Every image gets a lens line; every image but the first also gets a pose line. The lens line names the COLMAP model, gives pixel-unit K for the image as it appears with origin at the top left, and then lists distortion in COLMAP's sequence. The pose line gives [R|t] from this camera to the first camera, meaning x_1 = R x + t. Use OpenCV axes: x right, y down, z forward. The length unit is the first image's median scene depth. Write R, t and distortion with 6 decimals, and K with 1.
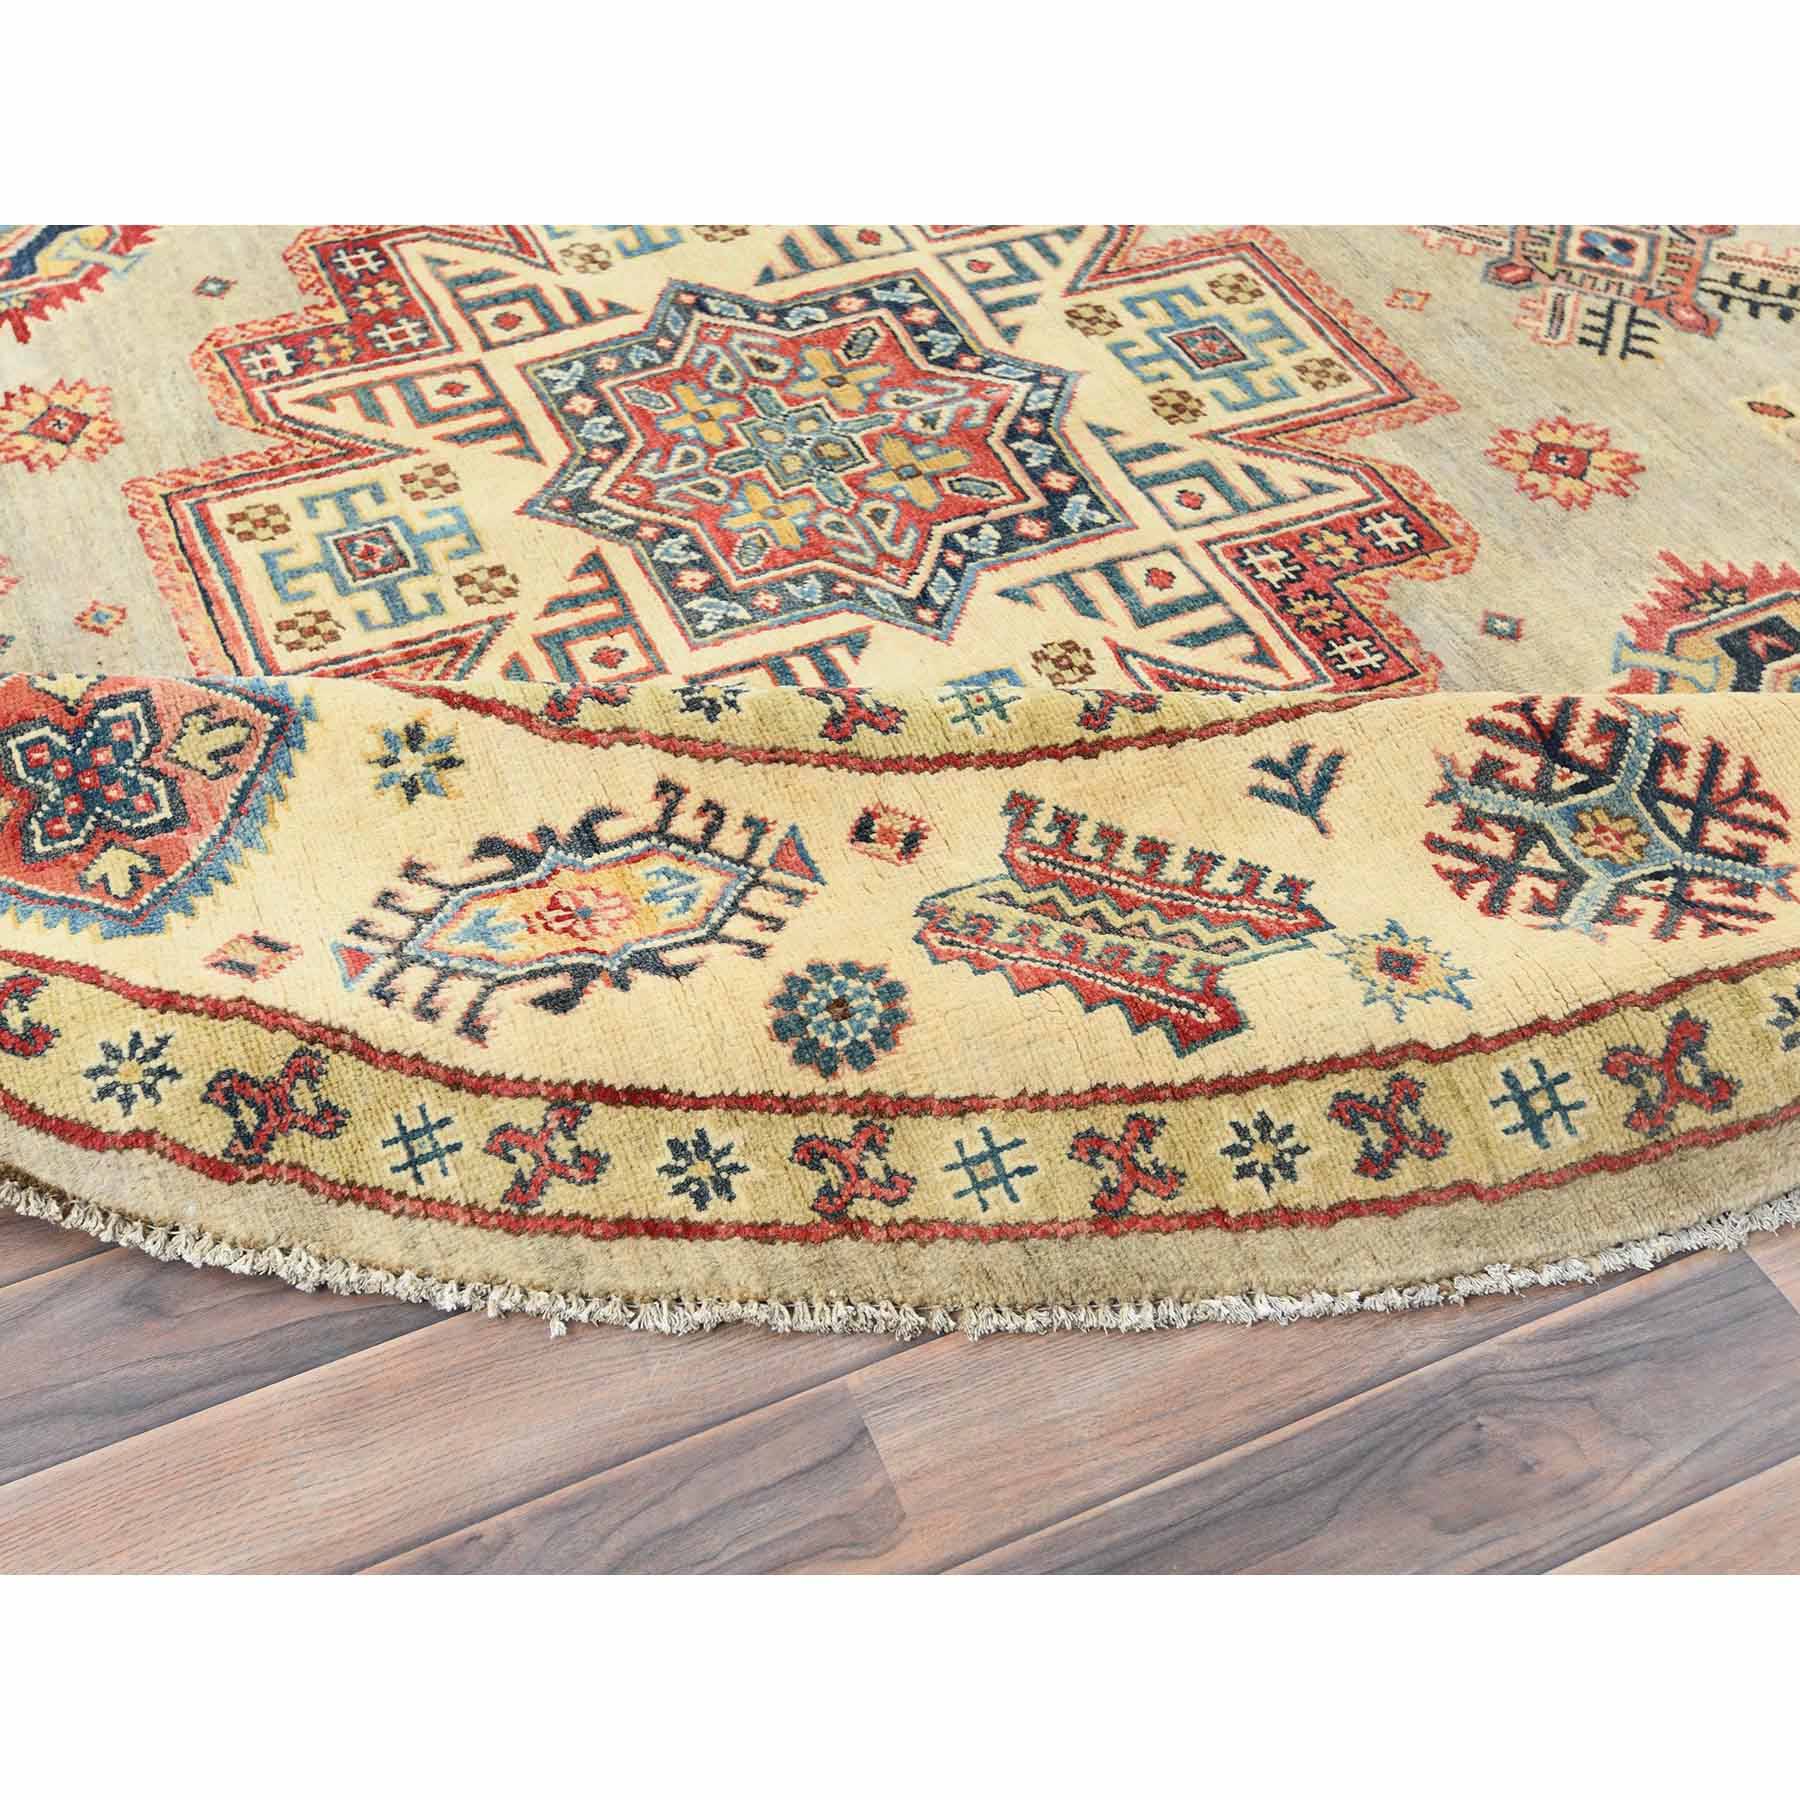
lens RADIAL K [[2116.6, 0, 900.0], [0, 2116.6, 900.0], [0, 0, 1]] dist [0.039055, -0.008026]
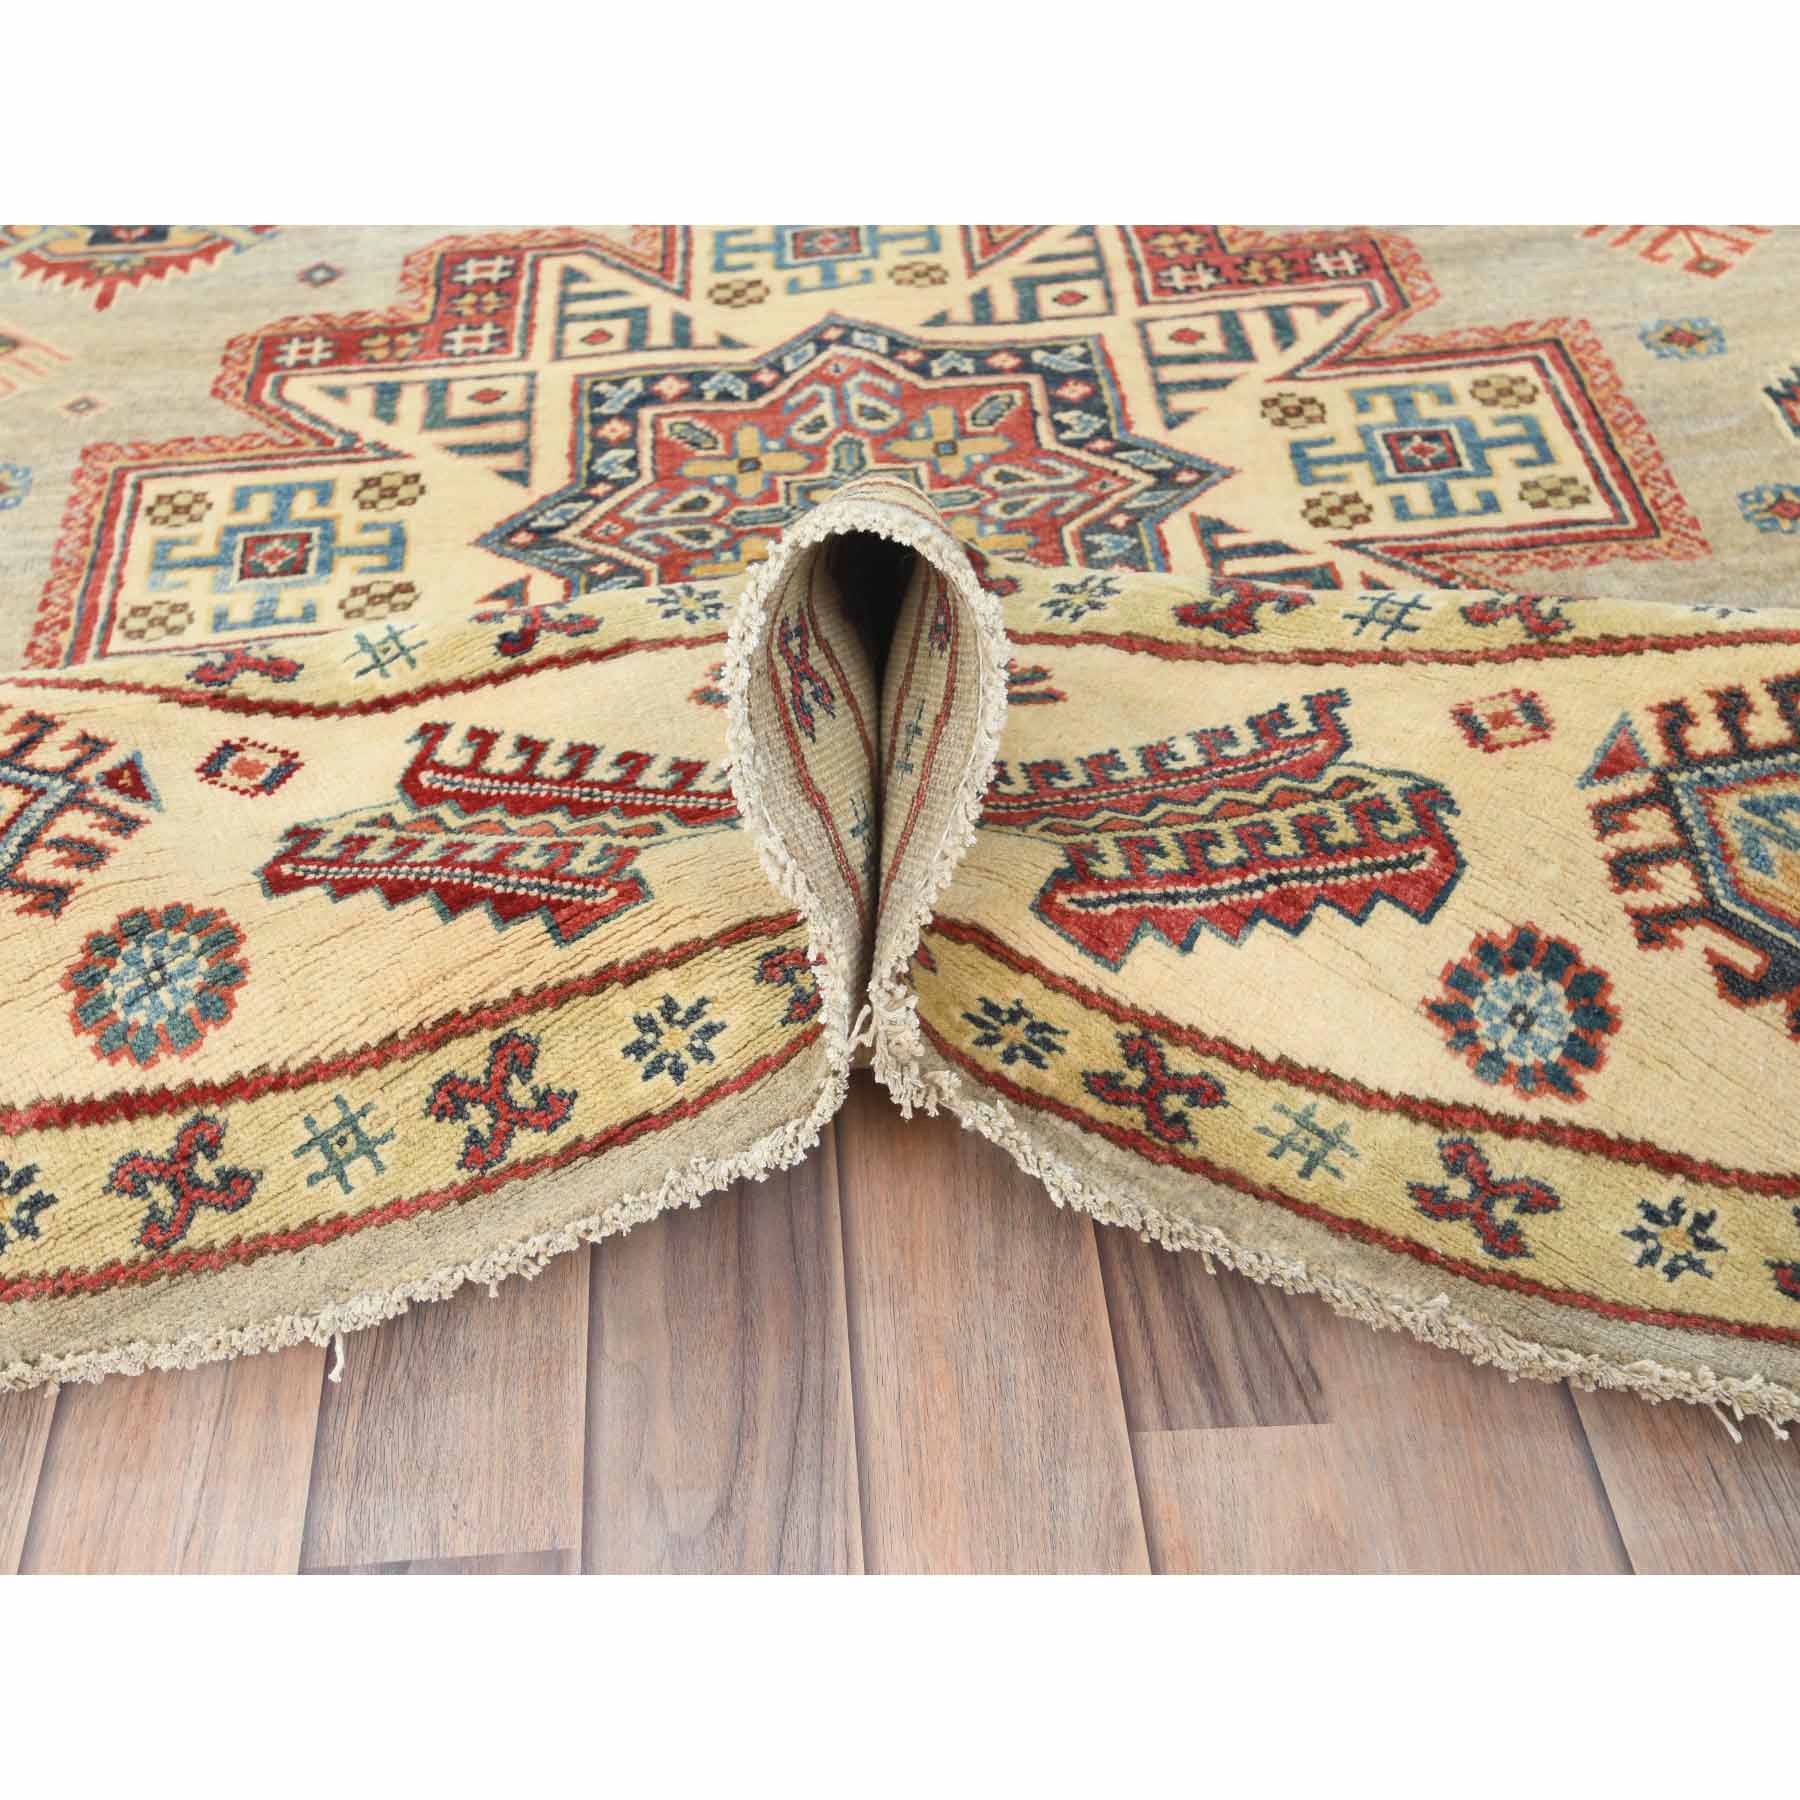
lens RADIAL K [[2242.9, 0, 830.9], [0, 2242.9, 899.3], [0, 0, 1]] dist [0.048143, 0.007843]
pose [[0.369174, -0.683240, 0.629994, -0.726563], [0.737058, 0.628155, 0.249333, -0.348888], [-0.566089, 0.372295, 0.735486, 0.407654]]
